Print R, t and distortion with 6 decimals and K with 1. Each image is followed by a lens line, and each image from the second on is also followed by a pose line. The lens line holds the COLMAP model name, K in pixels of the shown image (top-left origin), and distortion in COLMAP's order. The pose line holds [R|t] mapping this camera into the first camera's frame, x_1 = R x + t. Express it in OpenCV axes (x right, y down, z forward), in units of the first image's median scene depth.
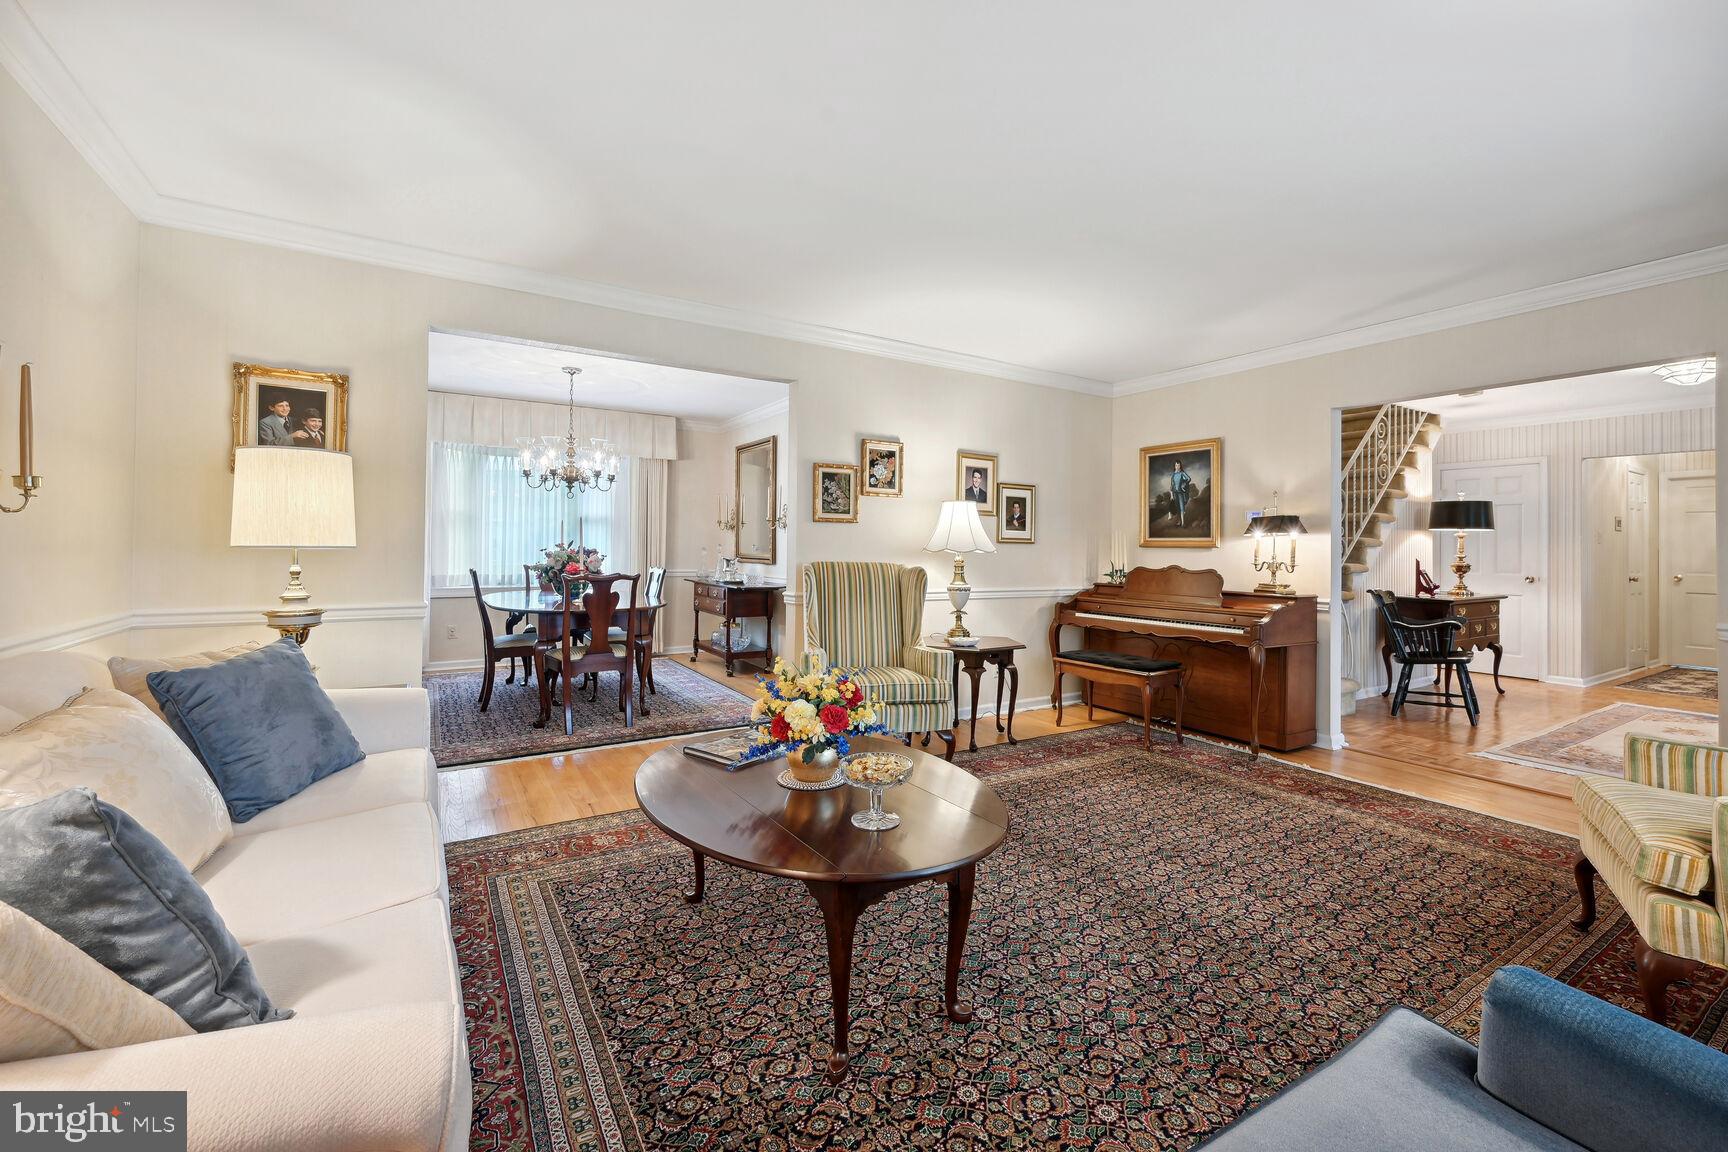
lens RADIAL K [[704.8, 0, 897.6], [0, 704.8, 548.1], [0, 0, 1]] dist [-0.001739, 0.000613]
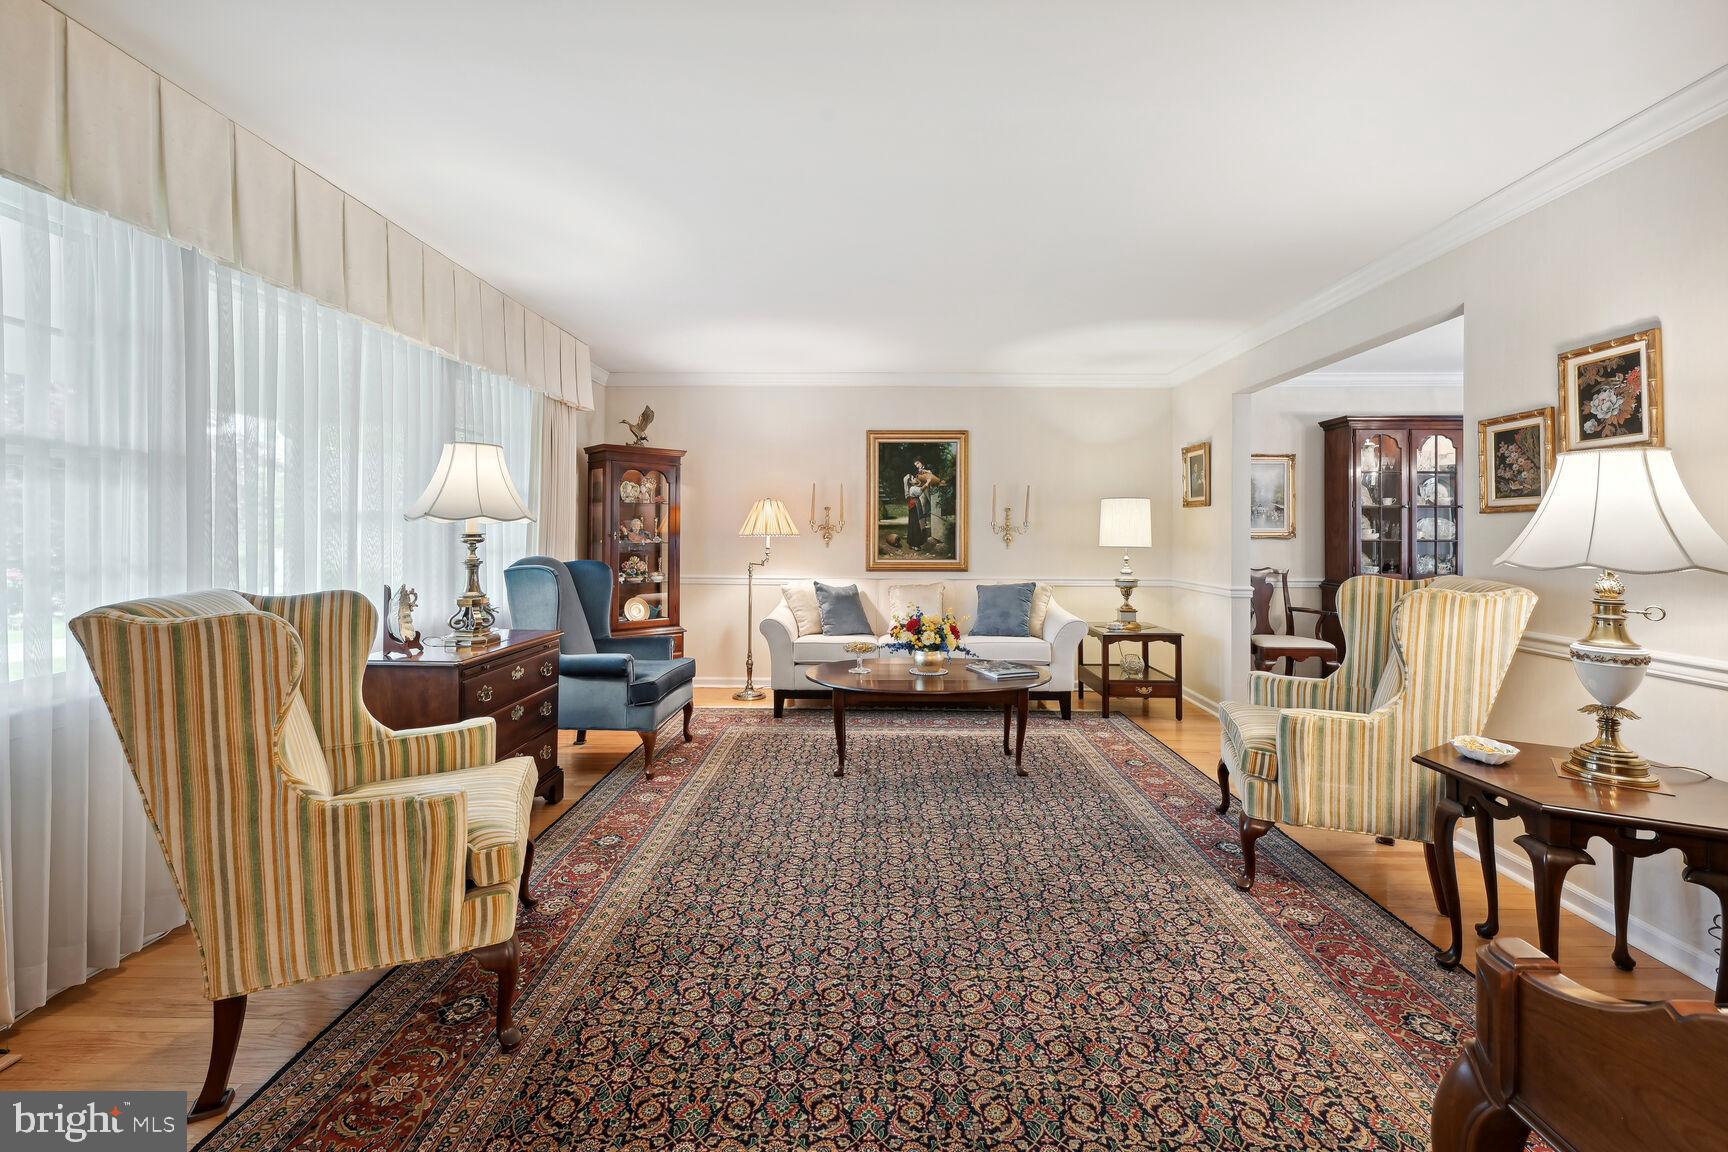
lens RADIAL K [[704.8, 0, 873.1], [0, 704.8, 524.8], [0, 0, 1]] dist [-0.001739, 0.000613]
pose [[-0.543232, -0.020233, -0.839339, 0.682111], [-0.004585, 0.999766, -0.021132, -0.010578], [0.839570, -0.007632, -0.543197, 0.844743]]
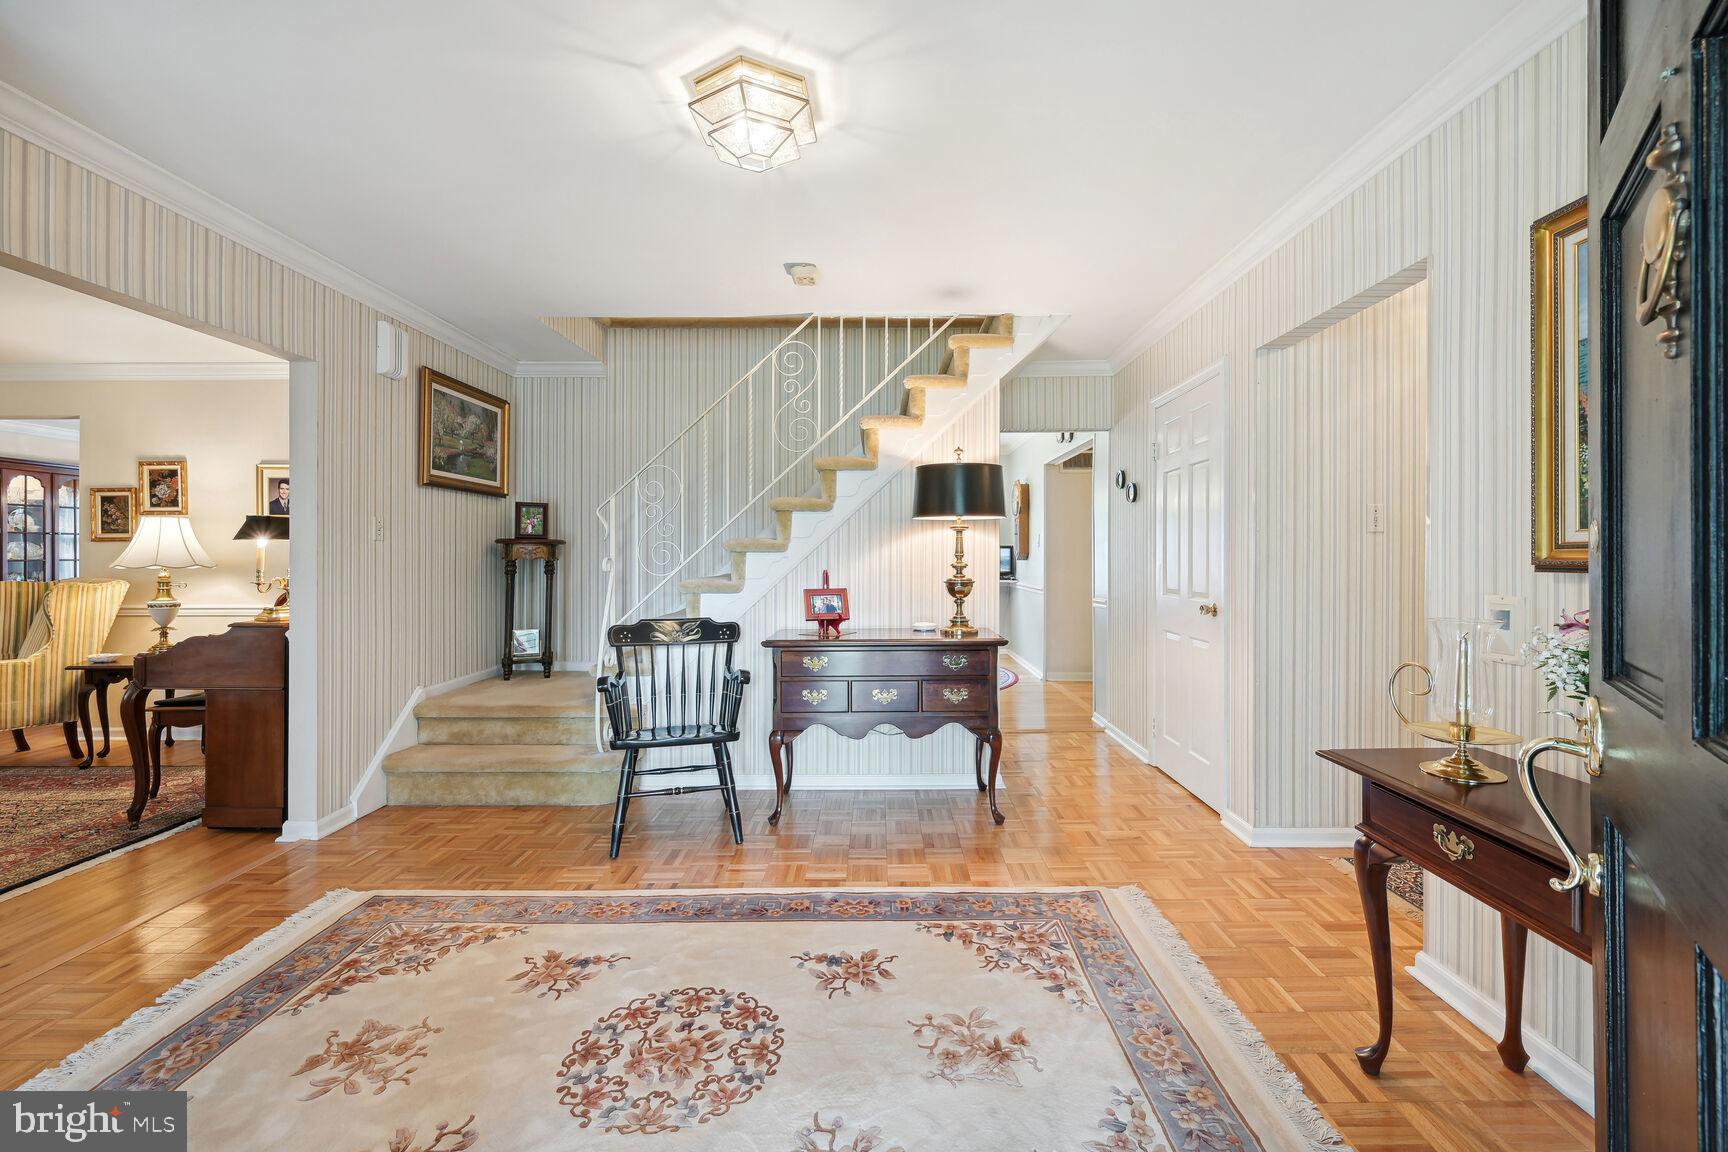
lens RADIAL K [[704.8, 0, 867.7], [0, 704.8, 558.3], [0, 0, 1]] dist [-0.001739, 0.000613]
pose [[0.852270, -0.011471, -0.522976, 1.433374], [0.014378, 0.999896, 0.001499, 0.004795], [0.522904, -0.008797, 0.852346, 0.663221]]
